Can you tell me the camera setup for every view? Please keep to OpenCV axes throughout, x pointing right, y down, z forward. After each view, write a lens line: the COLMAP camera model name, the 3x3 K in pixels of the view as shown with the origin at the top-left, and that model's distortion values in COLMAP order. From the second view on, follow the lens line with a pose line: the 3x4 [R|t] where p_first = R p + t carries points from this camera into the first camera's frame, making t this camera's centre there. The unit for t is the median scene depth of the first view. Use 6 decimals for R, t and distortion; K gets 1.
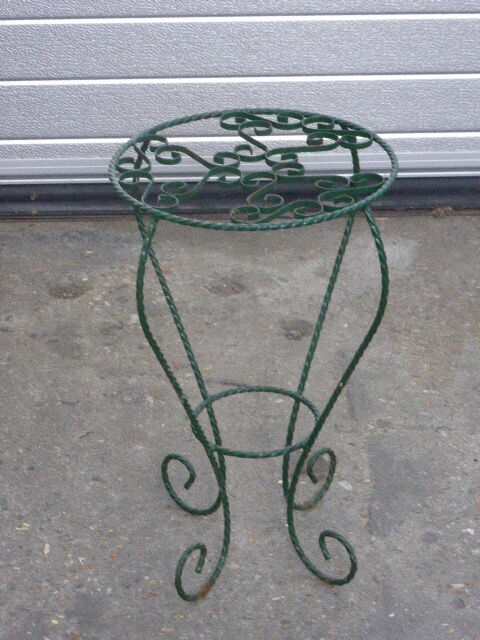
lens RADIAL K [[1929.0, 0, 240.0], [0, 1929.0, 320.0], [0, 0, 1]] dist [0.158995, -0.032721]
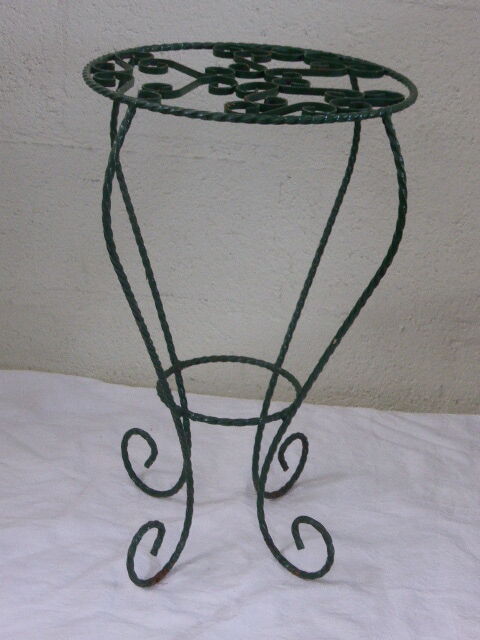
lens RADIAL K [[1272.4, 0, 240.0], [0, 1272.4, 320.0], [0, 0, 1]] dist [0.005735, -0.348501]
pose [[0.997256, 0.065934, 0.033659, -0.008890], [-0.062884, 0.994413, -0.084790, 0.069945], [-0.039061, 0.082441, 0.995830, 0.408339]]
